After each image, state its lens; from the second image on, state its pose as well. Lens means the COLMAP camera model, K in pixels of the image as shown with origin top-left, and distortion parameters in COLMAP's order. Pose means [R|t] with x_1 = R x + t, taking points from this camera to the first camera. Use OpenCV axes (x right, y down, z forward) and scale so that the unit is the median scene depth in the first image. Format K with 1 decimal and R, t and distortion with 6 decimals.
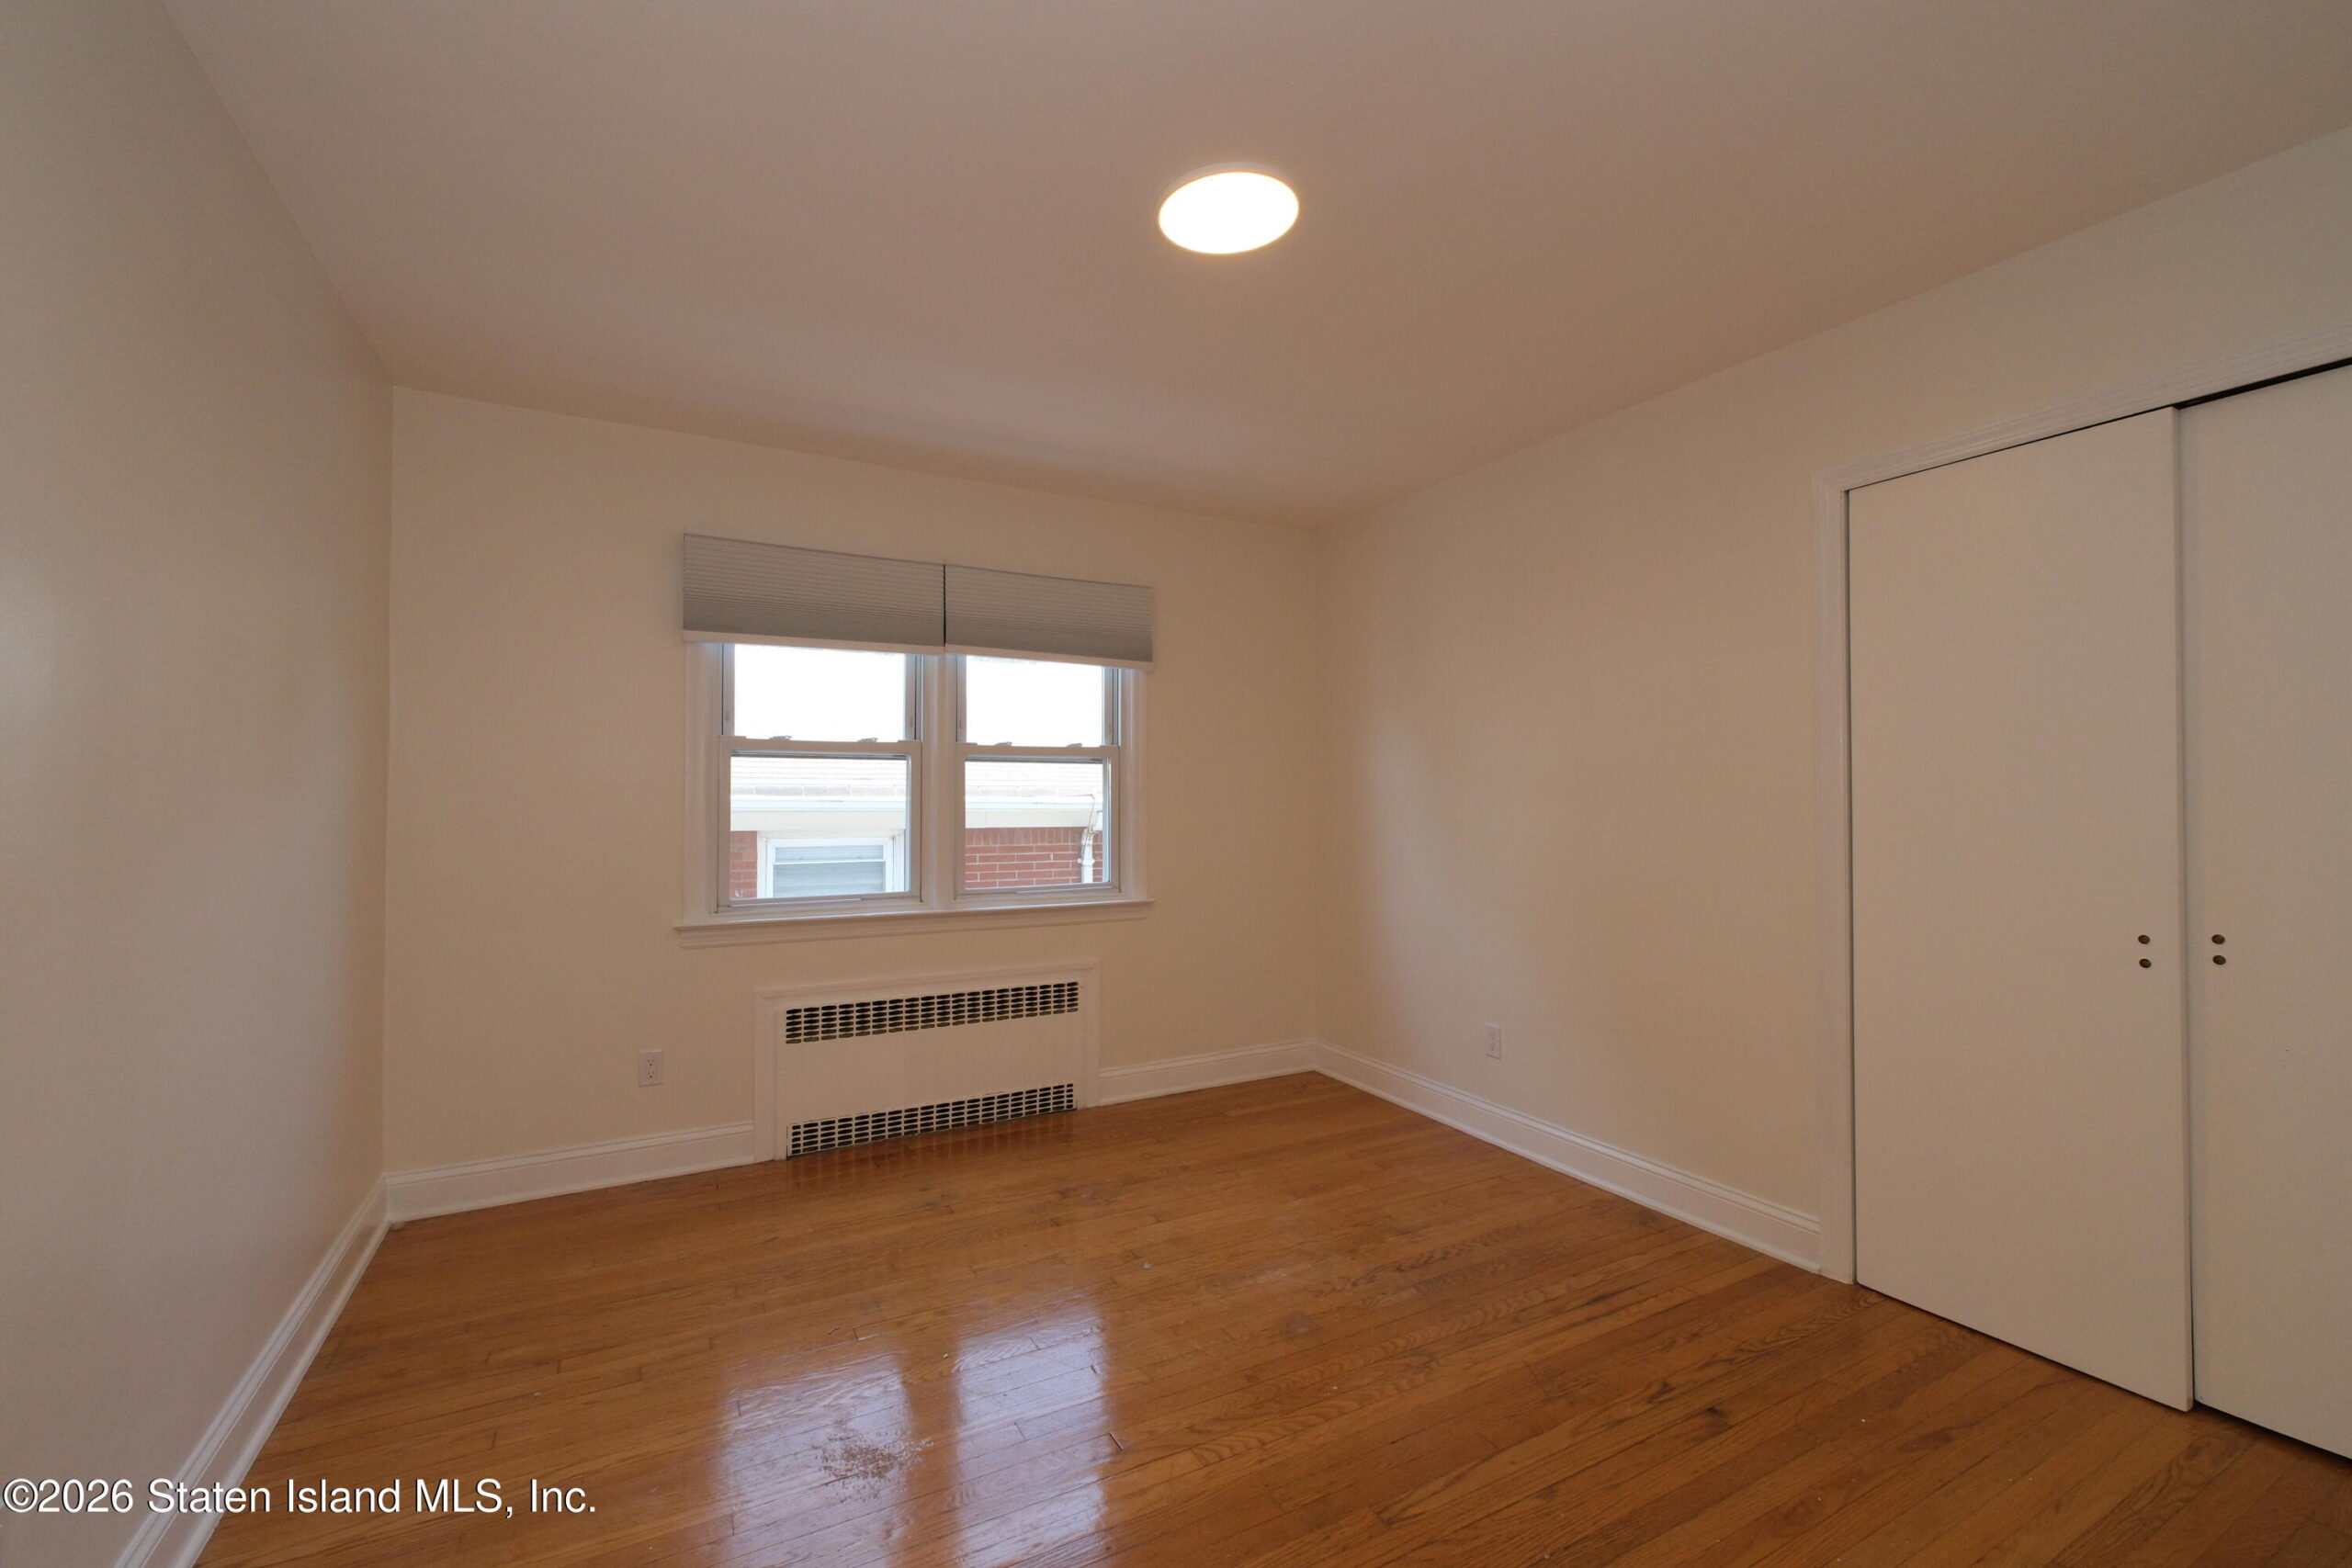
lens RADIAL K [[979.4, 0, 1179.5], [0, 979.4, 792.9], [0, 0, 1]] dist [-0.001242, -0.000258]
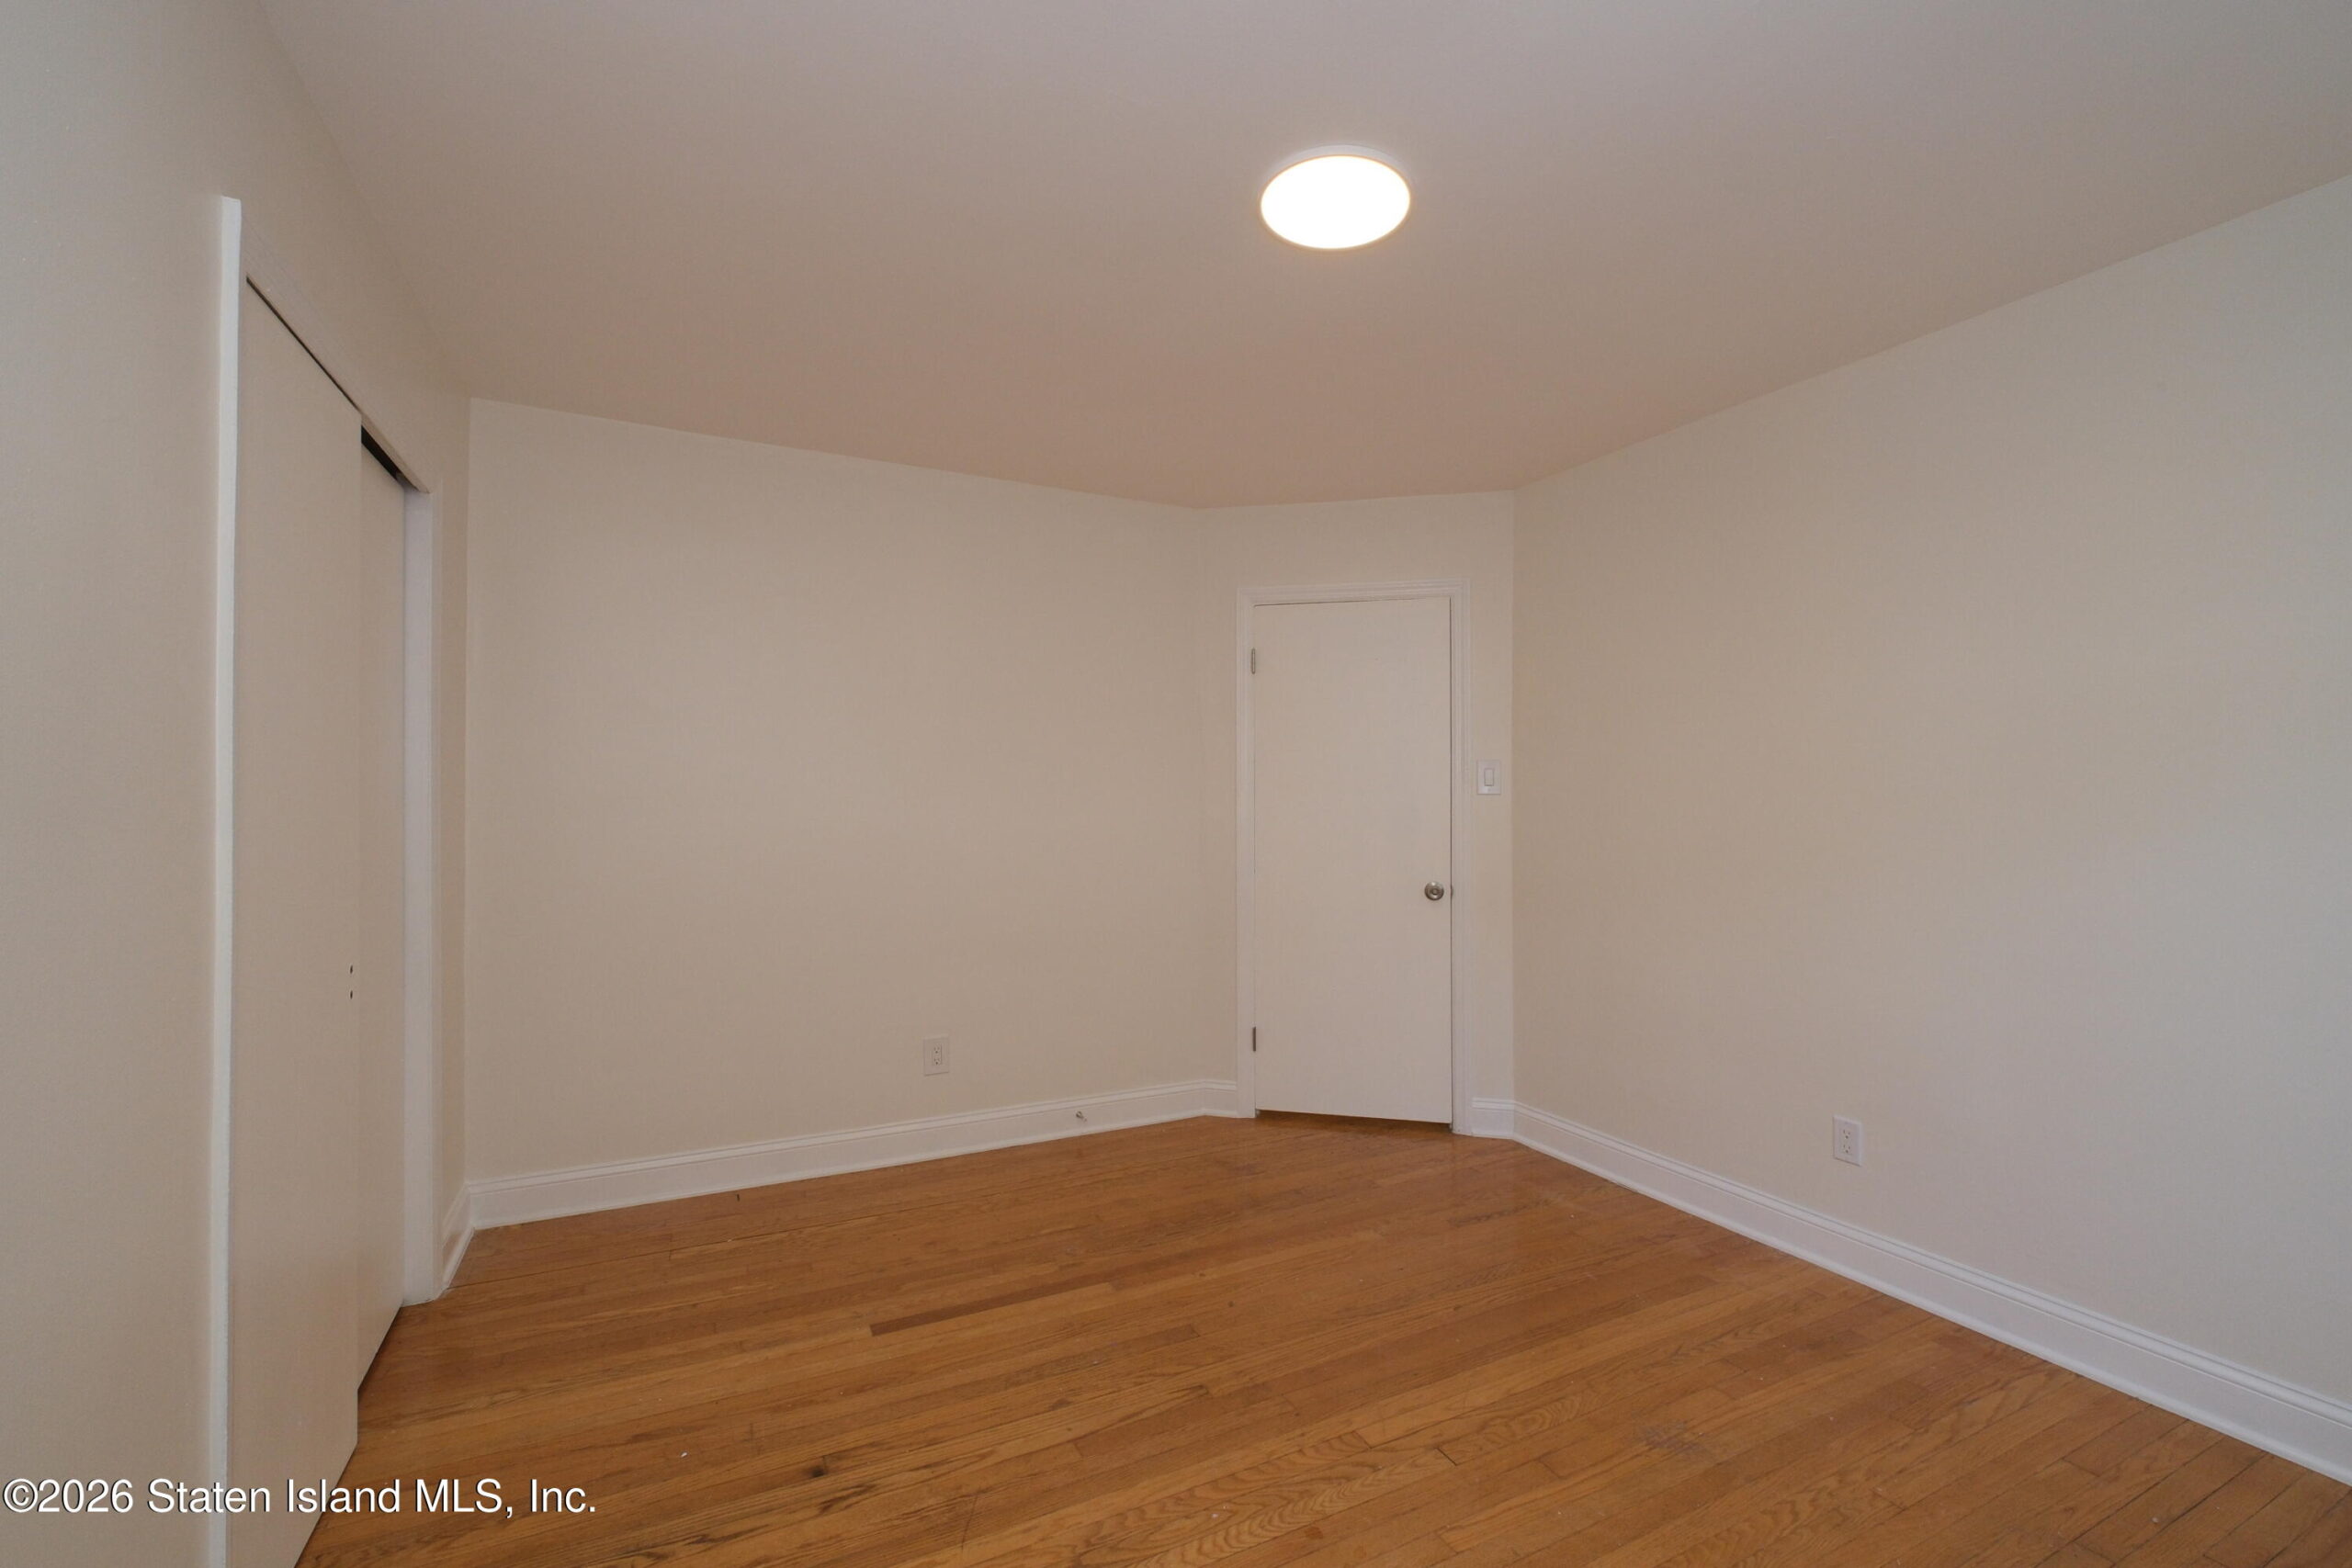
lens RADIAL K [[979.4, 0, 1179.5], [0, 979.4, 792.9], [0, 0, 1]] dist [-0.001242, -0.000258]
pose [[-0.999229, -0.003651, 0.039095, 0.172994], [-0.004337, 0.999838, -0.017476, -0.005549], [-0.039025, -0.017632, -0.999083, 2.027088]]
